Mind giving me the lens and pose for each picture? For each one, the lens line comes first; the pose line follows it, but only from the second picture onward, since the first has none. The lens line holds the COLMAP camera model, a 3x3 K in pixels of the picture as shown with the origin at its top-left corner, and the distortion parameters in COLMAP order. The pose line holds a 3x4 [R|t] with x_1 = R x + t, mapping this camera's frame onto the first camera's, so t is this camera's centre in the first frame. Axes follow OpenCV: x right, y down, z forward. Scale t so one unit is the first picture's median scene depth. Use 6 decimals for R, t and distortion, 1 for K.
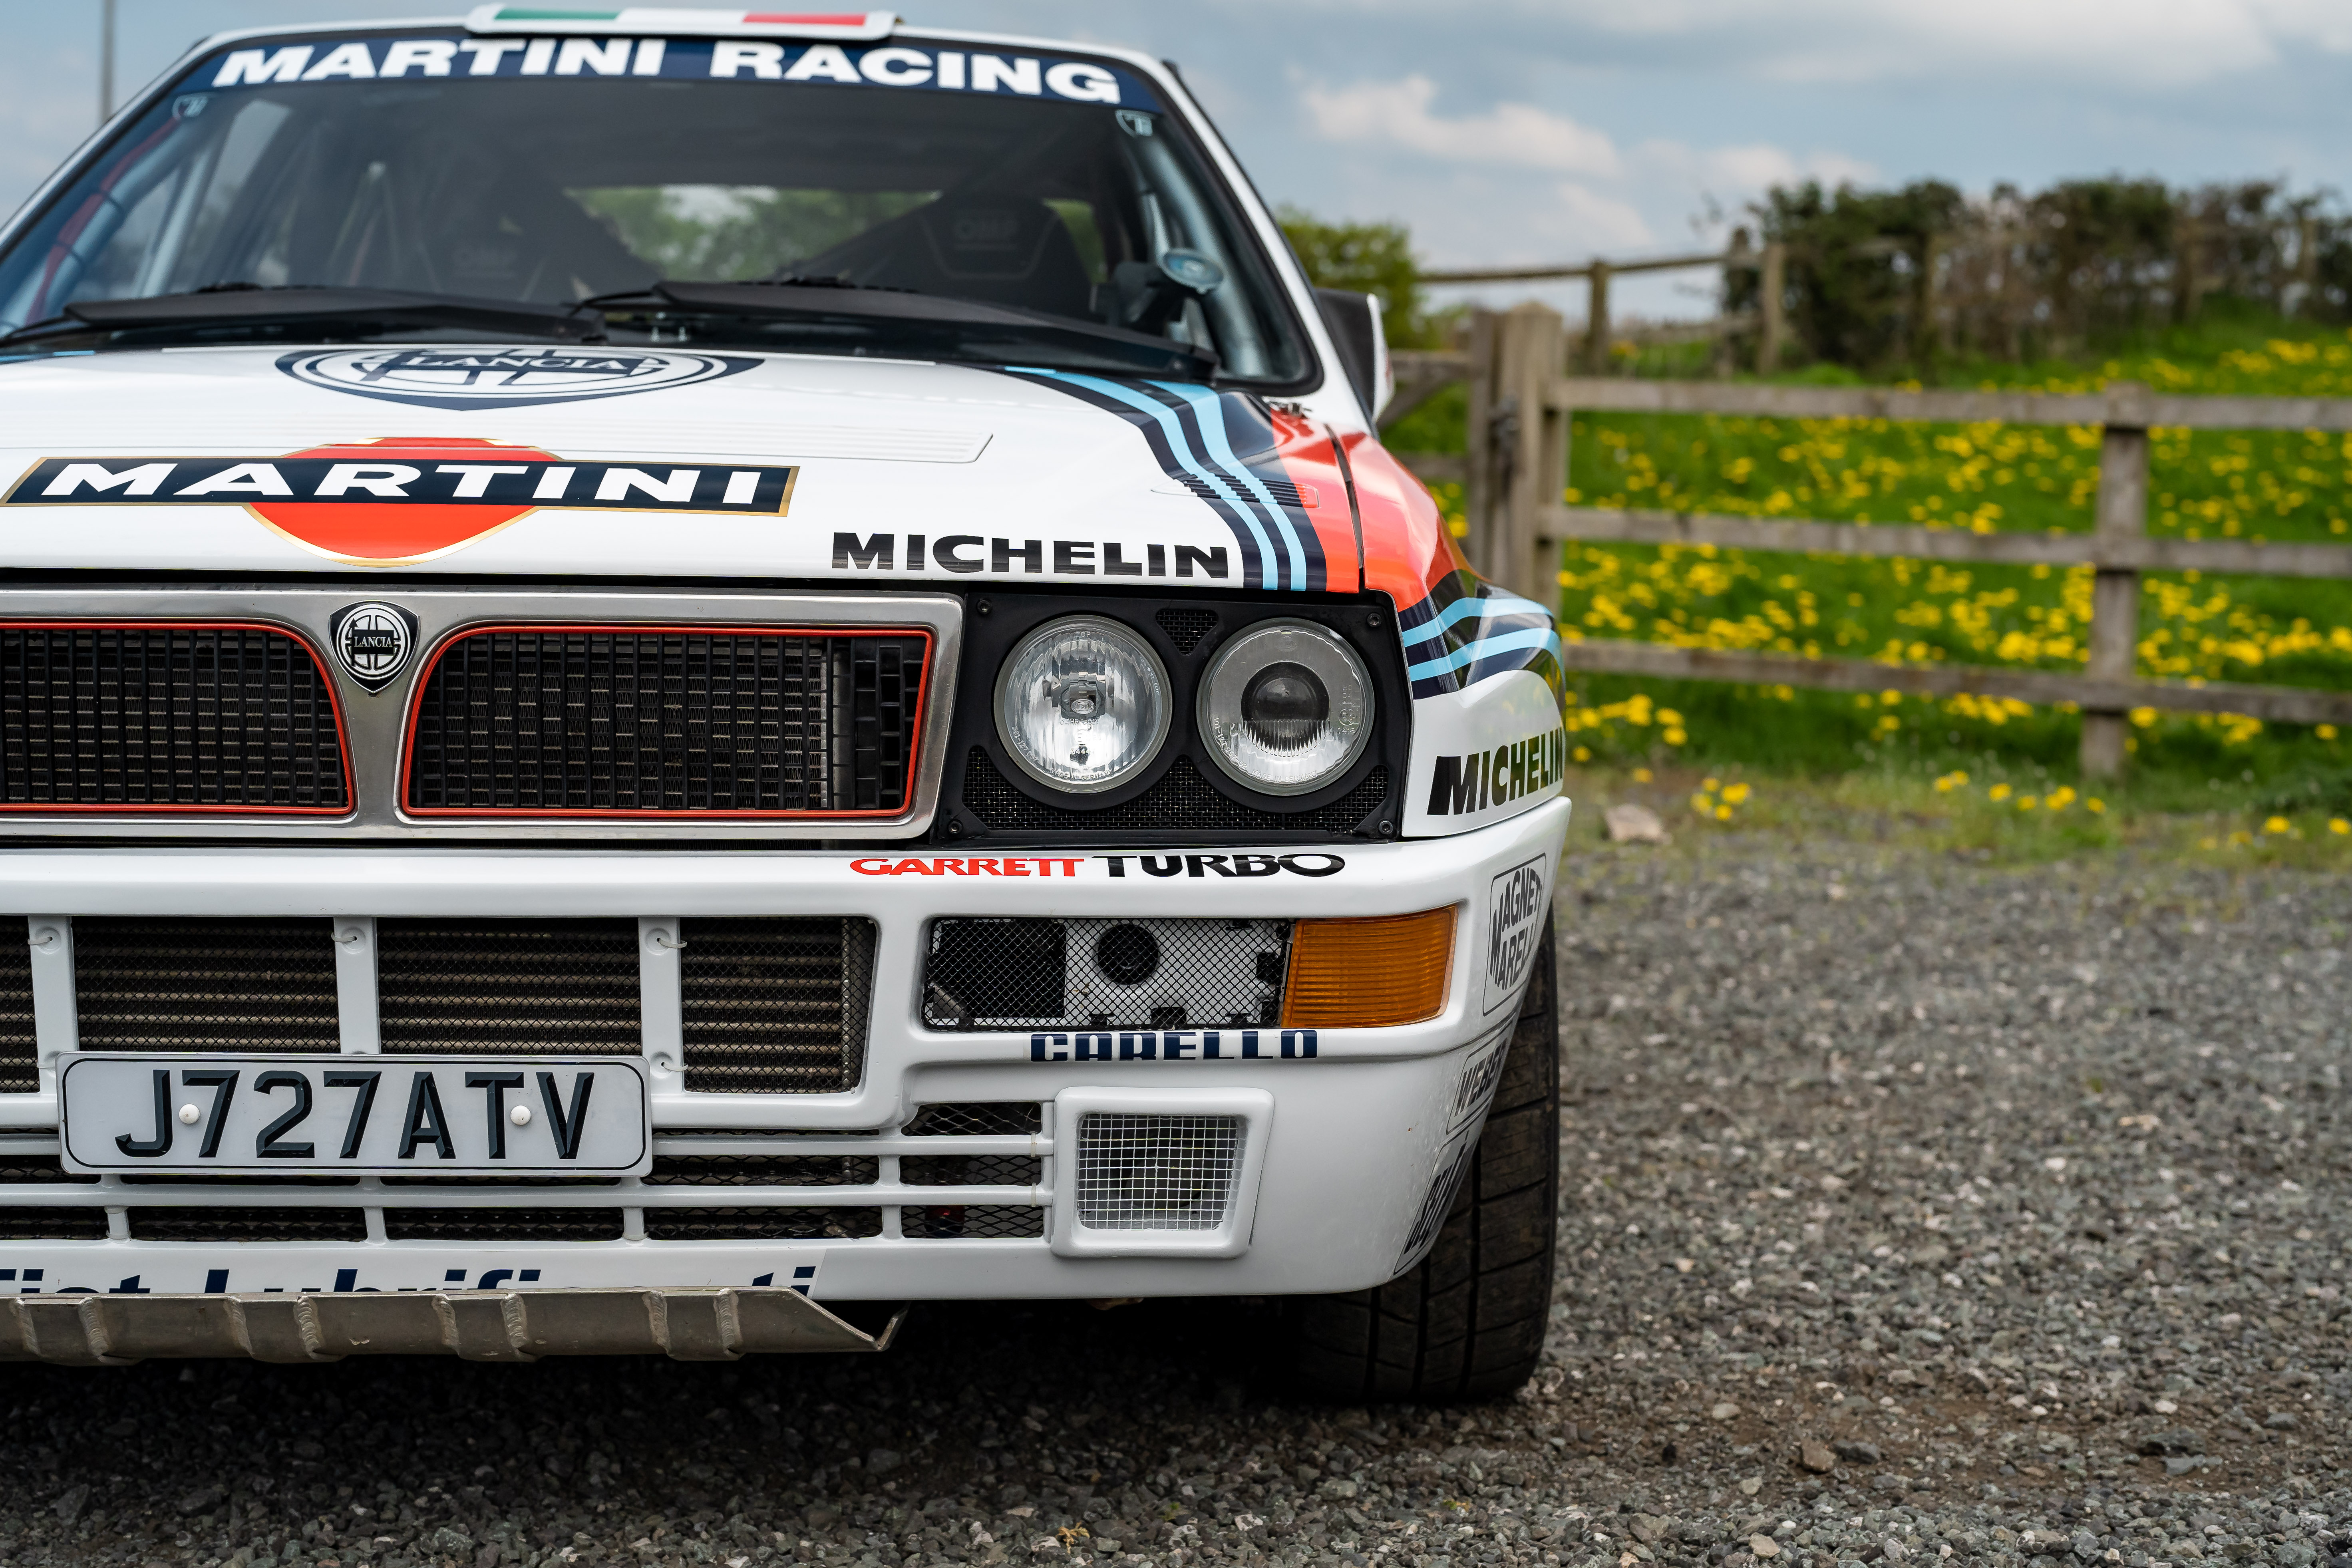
lens RADIAL K [[3381.7, 0, 1176.0], [0, 3381.7, 784.0], [0, 0, 1]] dist [-0.023488, 0.048111]
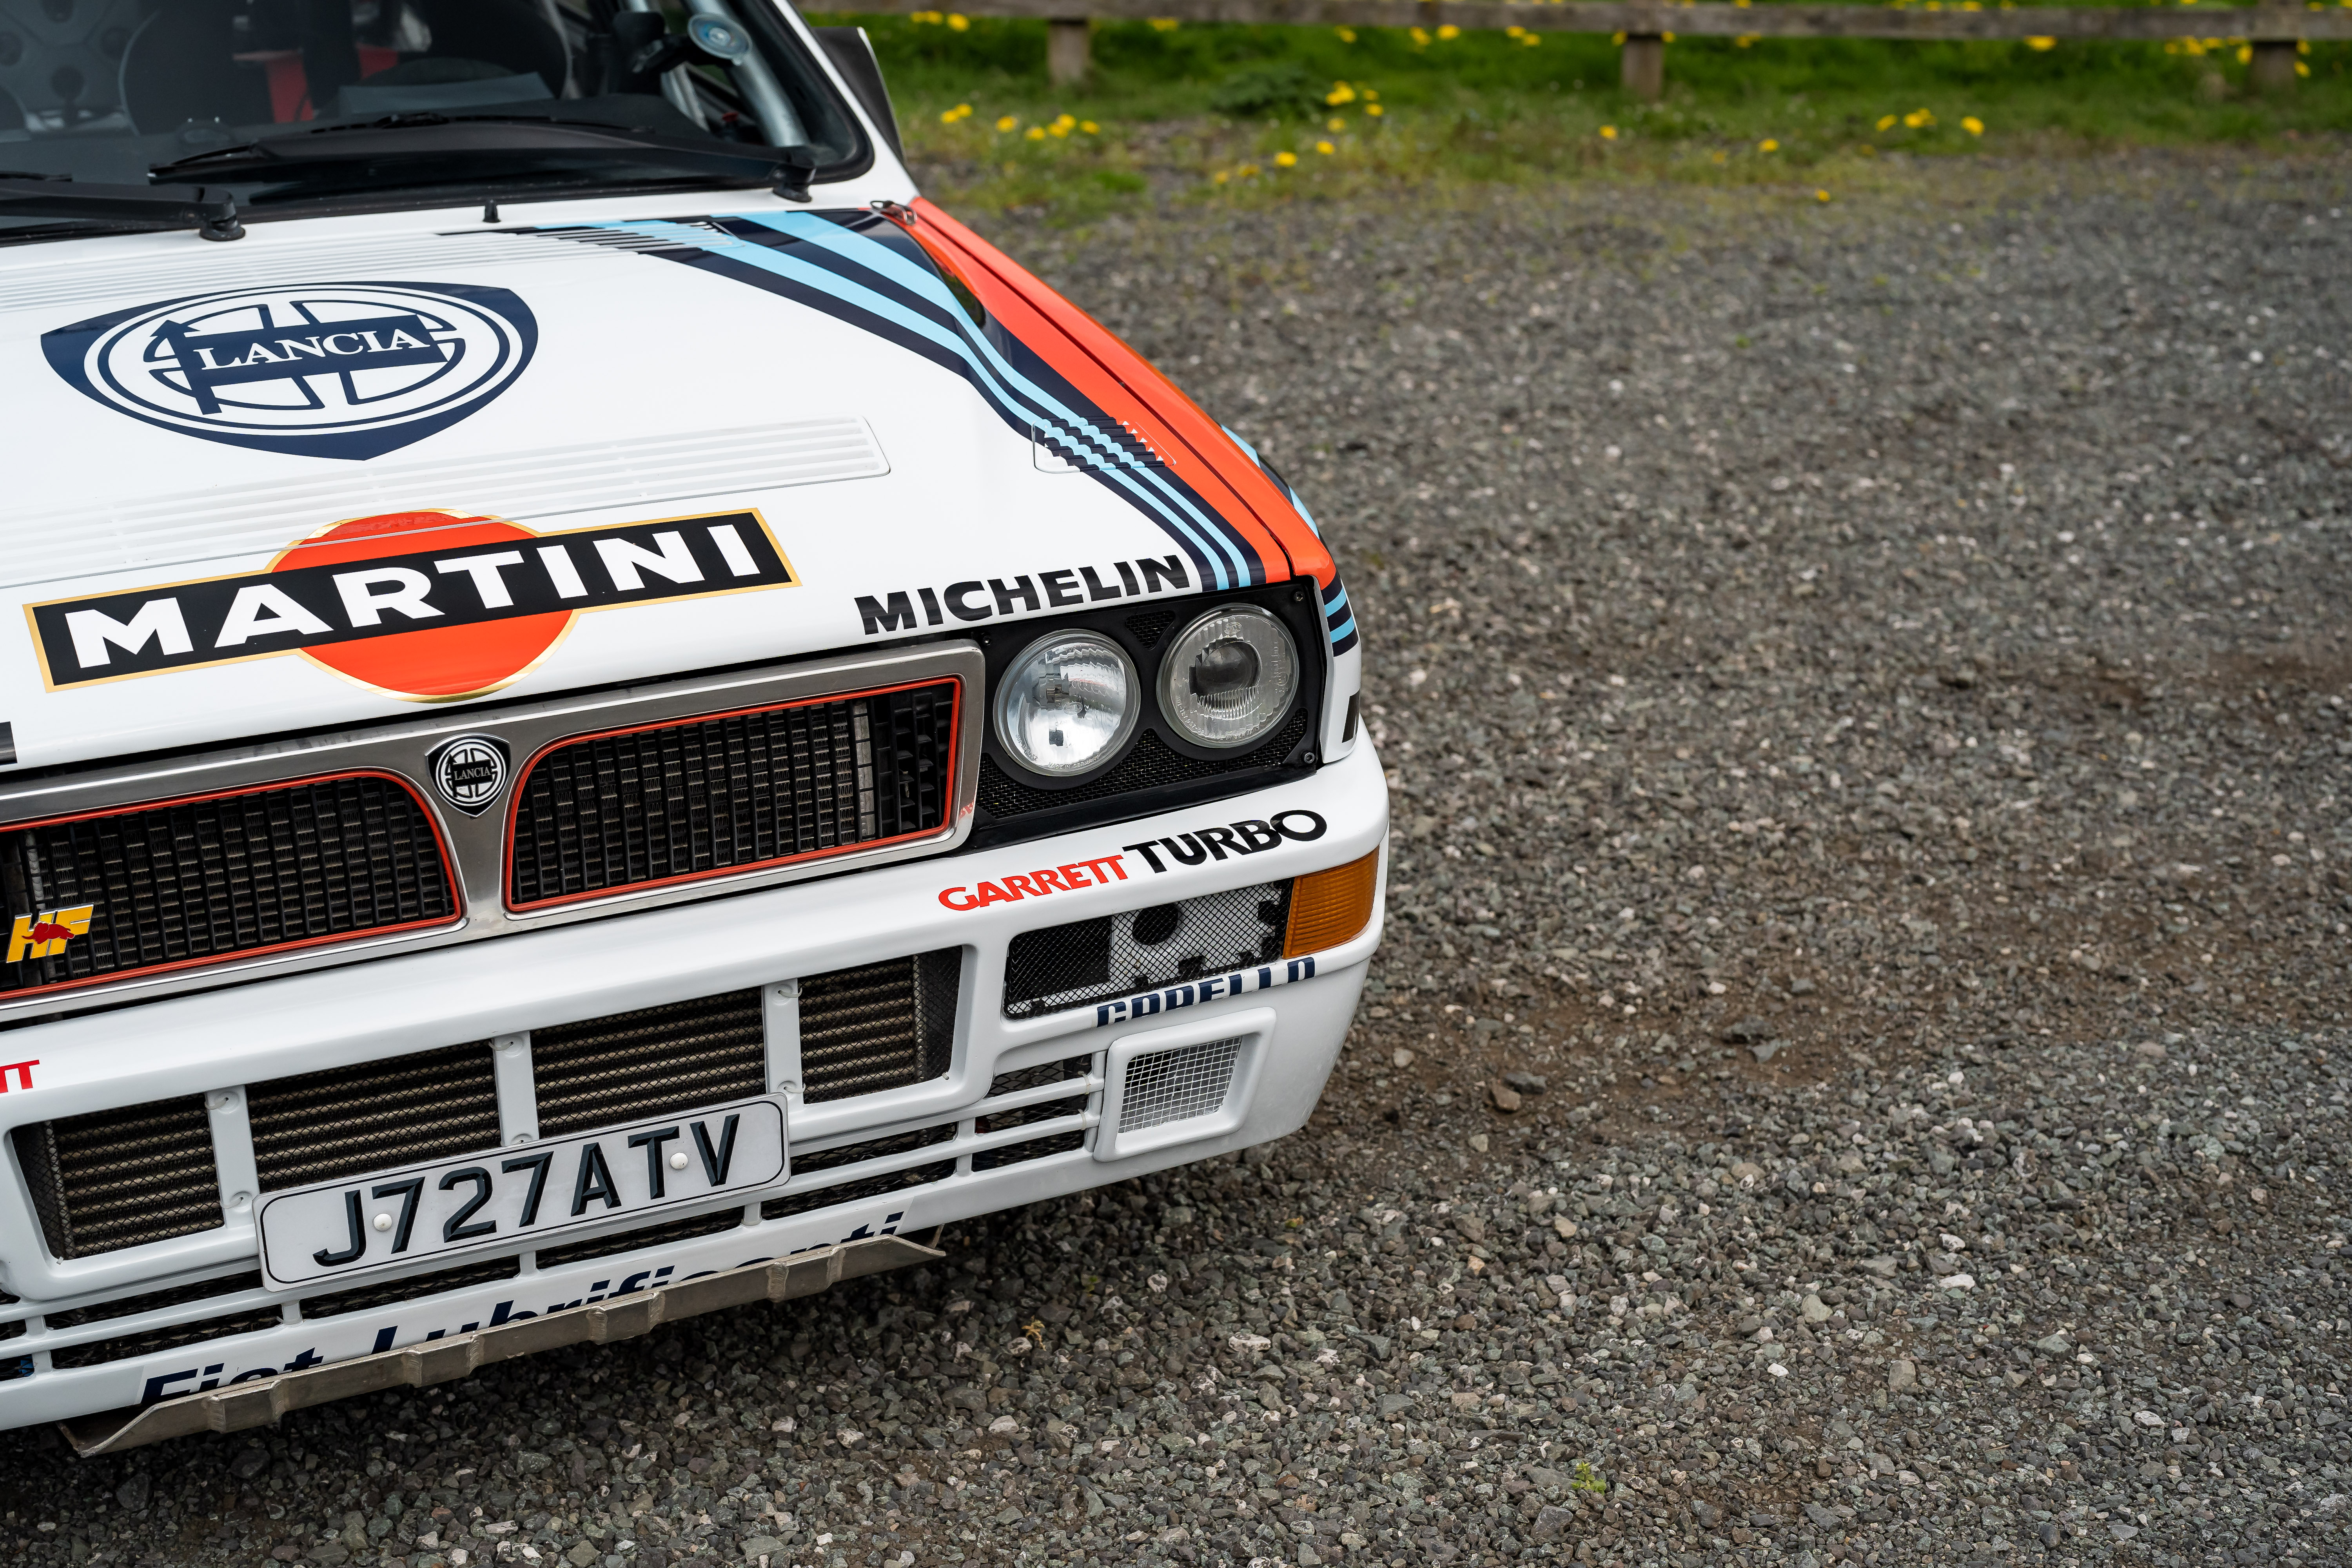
lens RADIAL K [[3336.4, 0, 1241.6], [0, 3336.4, 935.5], [0, 0, 1]] dist [0.009564, 0.025258]
pose [[0.925073, -0.183740, 0.332384, -0.369368], [0.081840, 0.951061, 0.297969, -0.286072], [-0.370867, -0.248440, 0.894838, -0.053831]]
